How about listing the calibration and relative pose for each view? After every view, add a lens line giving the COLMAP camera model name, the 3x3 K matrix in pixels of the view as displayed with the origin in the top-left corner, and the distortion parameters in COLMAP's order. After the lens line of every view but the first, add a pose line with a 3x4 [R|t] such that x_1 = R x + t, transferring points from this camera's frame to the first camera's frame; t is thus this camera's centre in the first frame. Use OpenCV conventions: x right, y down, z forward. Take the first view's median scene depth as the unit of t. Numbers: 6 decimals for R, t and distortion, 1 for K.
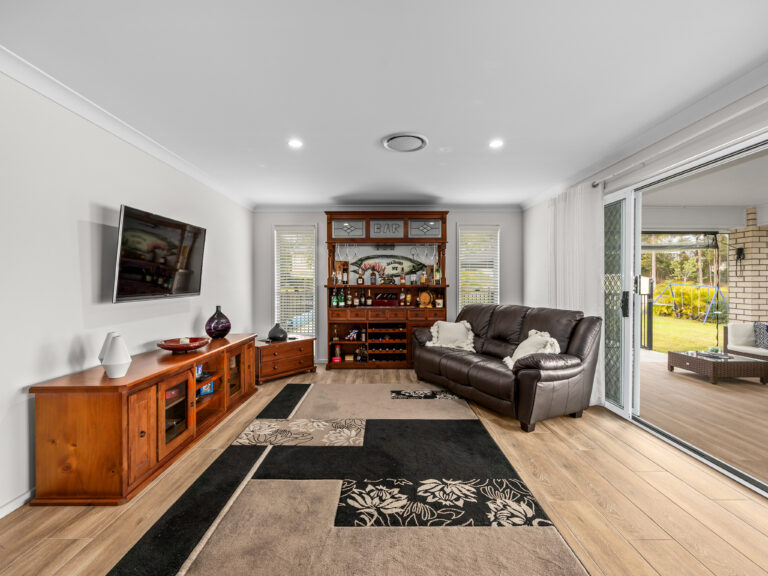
lens RADIAL K [[353.7, 0, 380.9], [0, 353.7, 282.6], [0, 0, 1]] dist [0.000289, 0.000111]
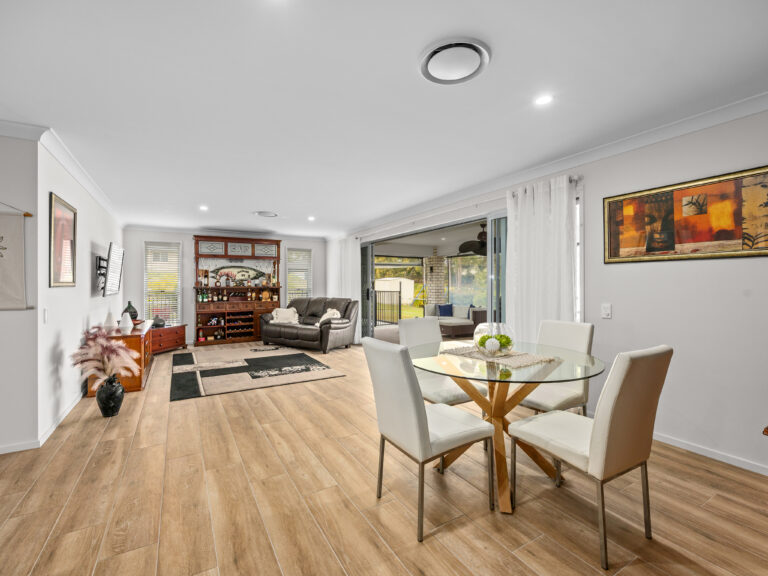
lens RADIAL K [[353.7, 0, 380.9], [0, 353.7, 282.6], [0, 0, 1]] dist [0.000289, 0.000111]
pose [[0.866402, -0.000158, 0.499347, -0.212663], [0.002787, 0.999986, -0.004519, -0.001599], [-0.499339, 0.005307, 0.866390, -0.594192]]
